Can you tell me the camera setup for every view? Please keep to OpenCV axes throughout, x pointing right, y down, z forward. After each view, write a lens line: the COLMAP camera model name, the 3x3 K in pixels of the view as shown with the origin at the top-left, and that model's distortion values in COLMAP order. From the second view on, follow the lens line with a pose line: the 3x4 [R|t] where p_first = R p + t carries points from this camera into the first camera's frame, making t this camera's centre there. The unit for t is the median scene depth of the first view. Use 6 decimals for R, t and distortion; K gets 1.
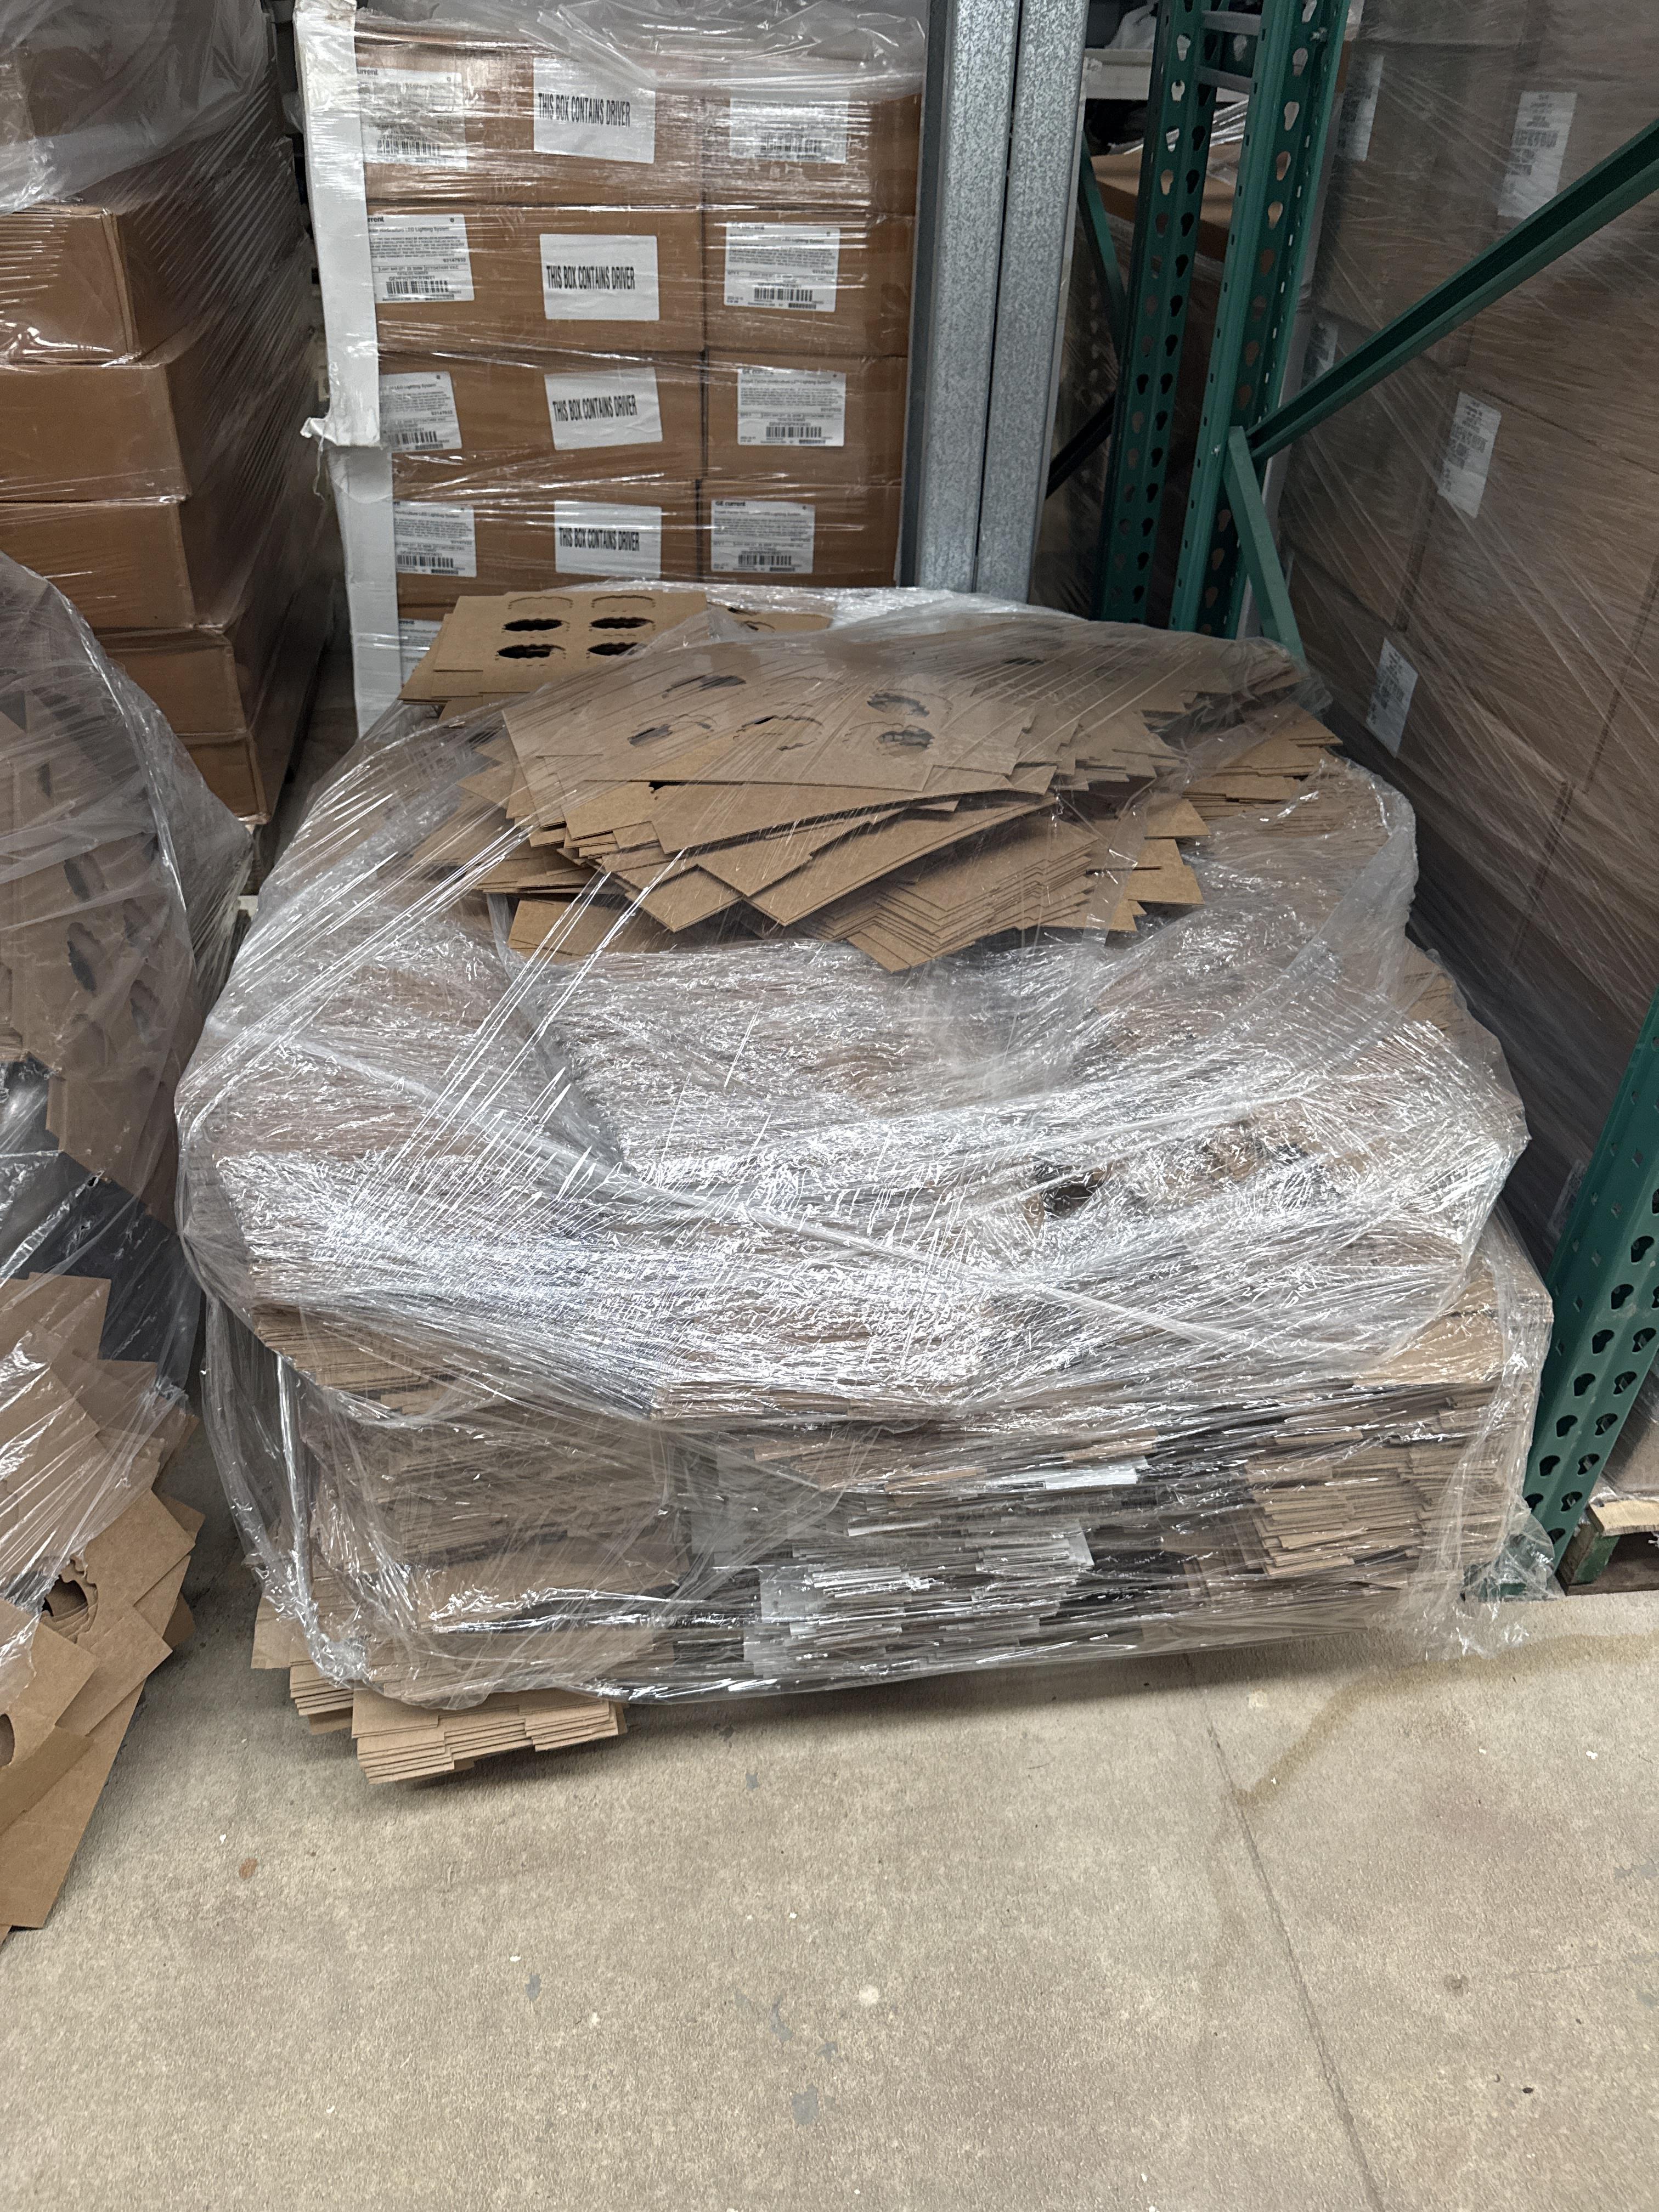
lens RADIAL K [[1593.2, 0, 835.7], [0, 1593.2, 1104.7], [0, 0, 1]] dist [-0.007765, -0.001824]
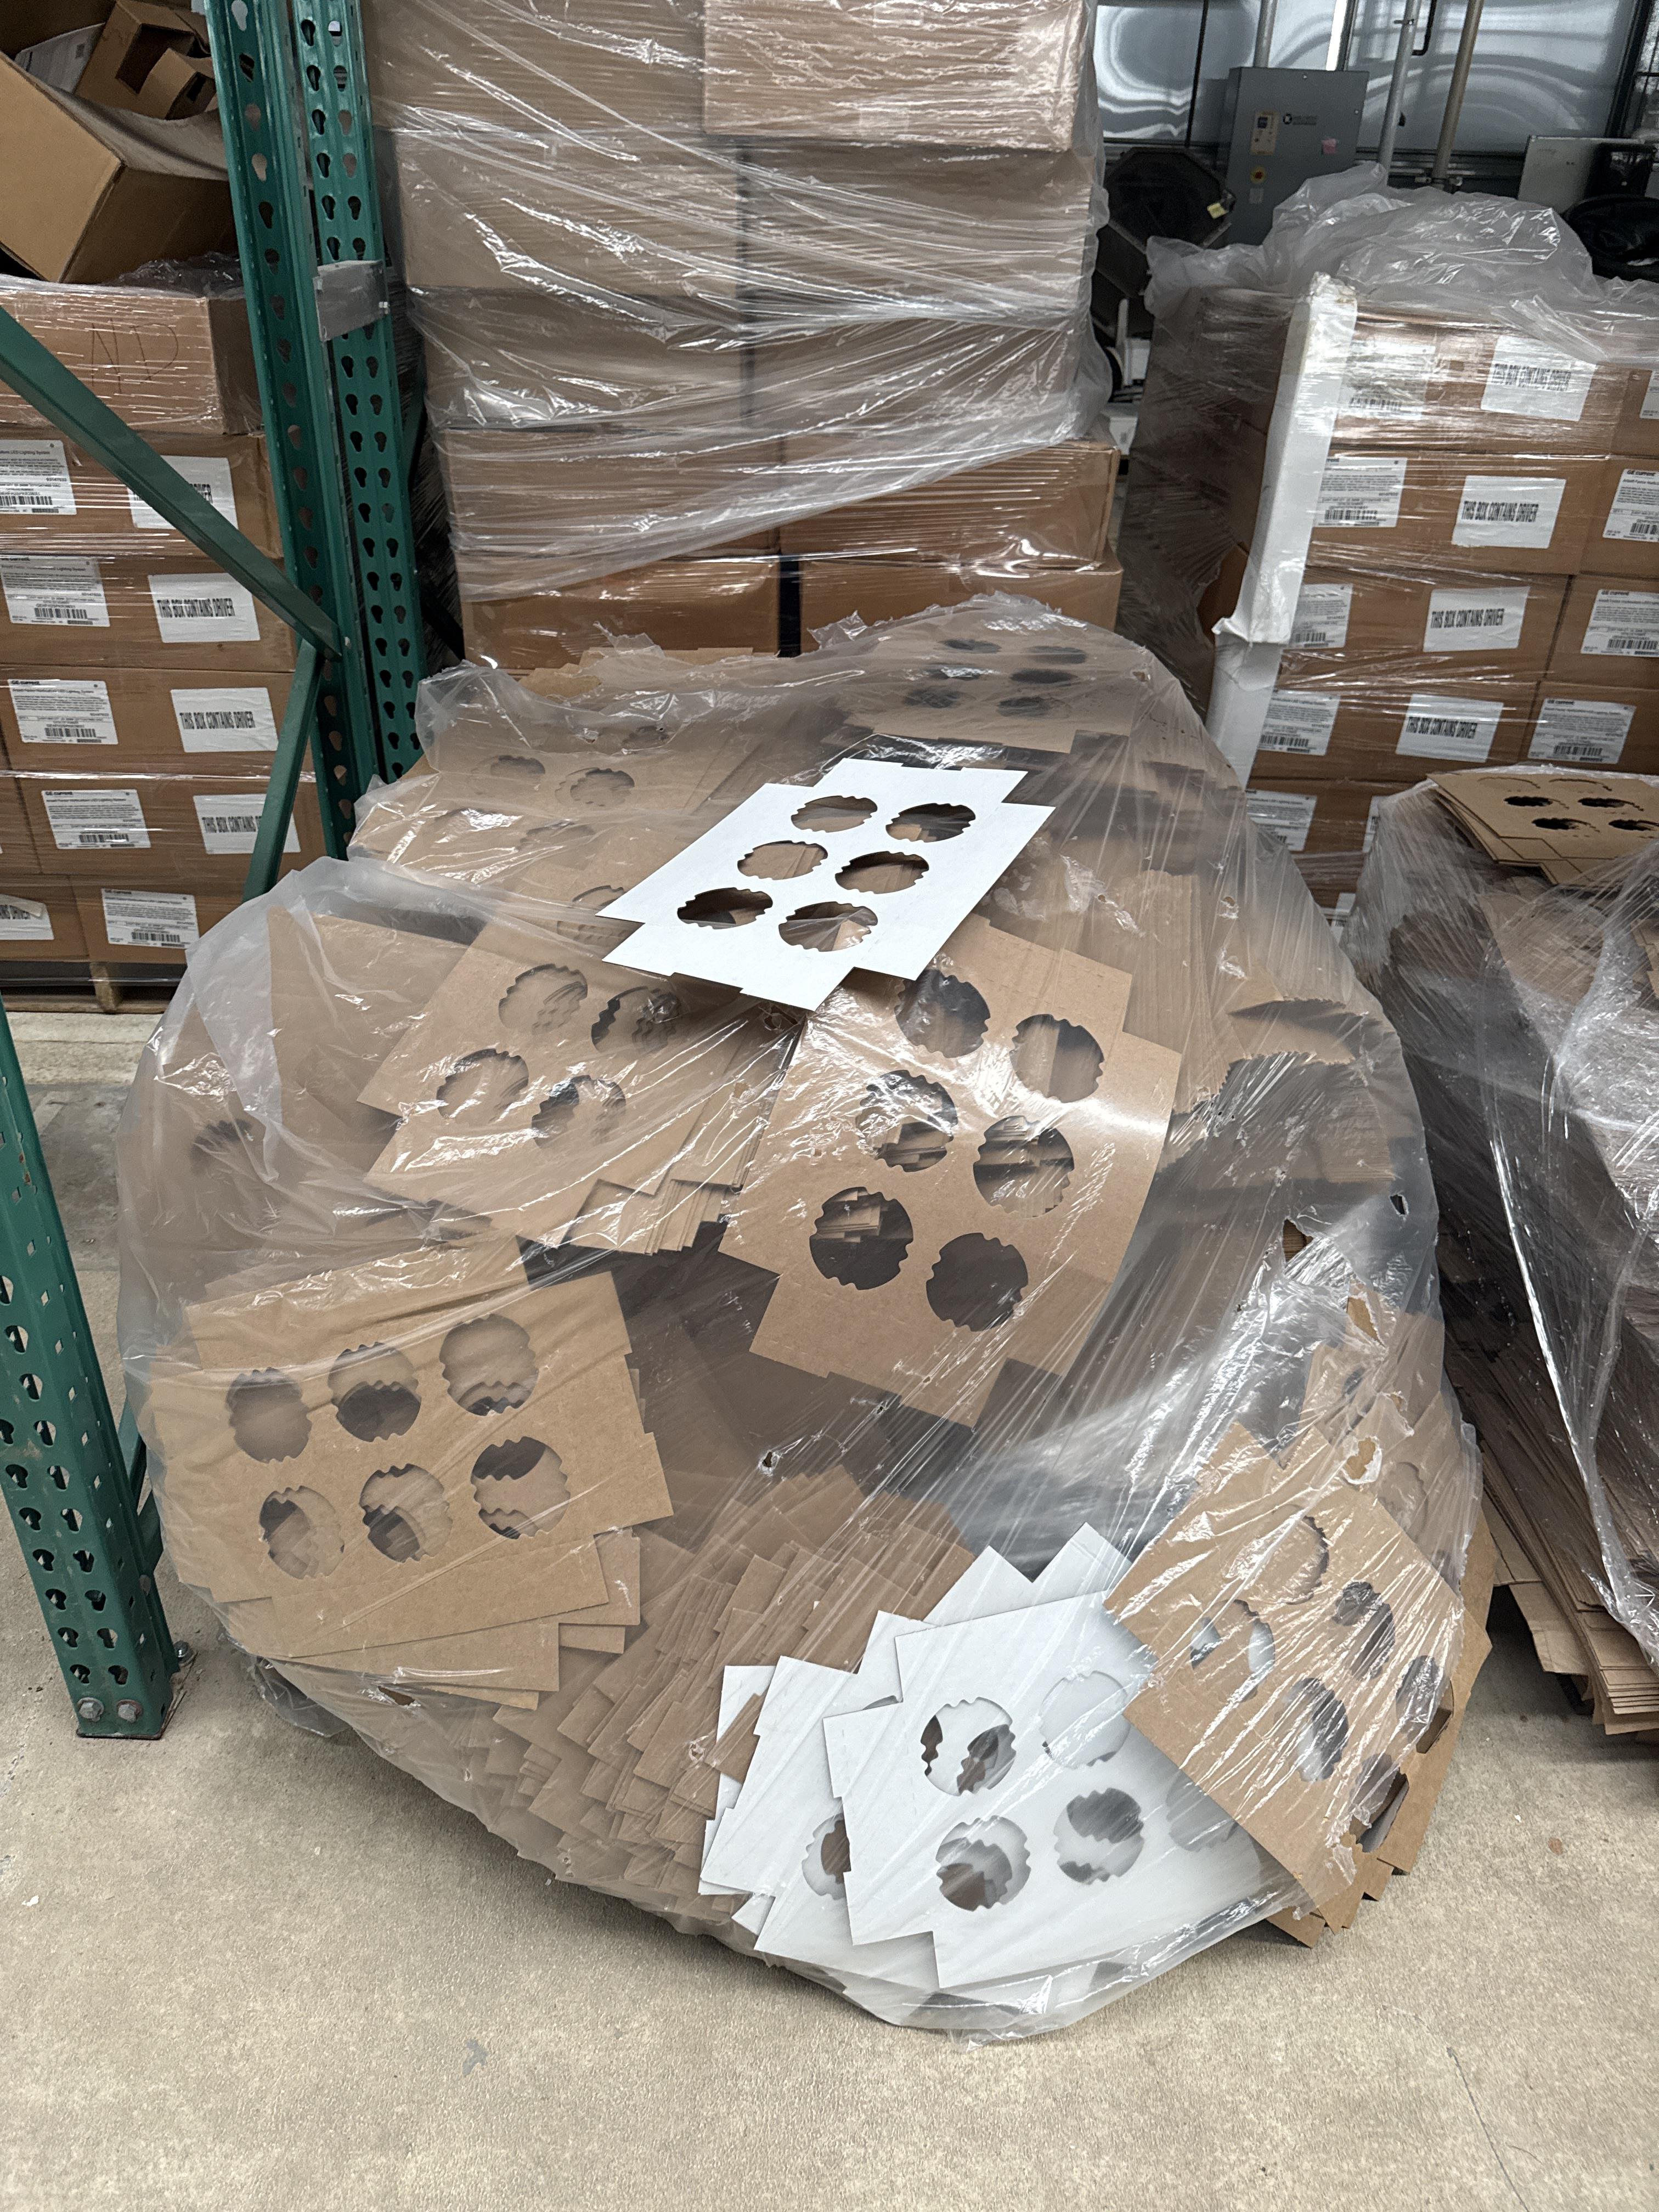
lens RADIAL K [[1593.2, 0, 822.1], [0, 1593.2, 1111.9], [0, 0, 1]] dist [-0.007765, -0.001824]
pose [[0.995818, 0.053648, -0.073943, -0.514275], [-0.060515, 0.993732, -0.093989, 0.055429], [0.068437, 0.098071, 0.992823, -0.143677]]
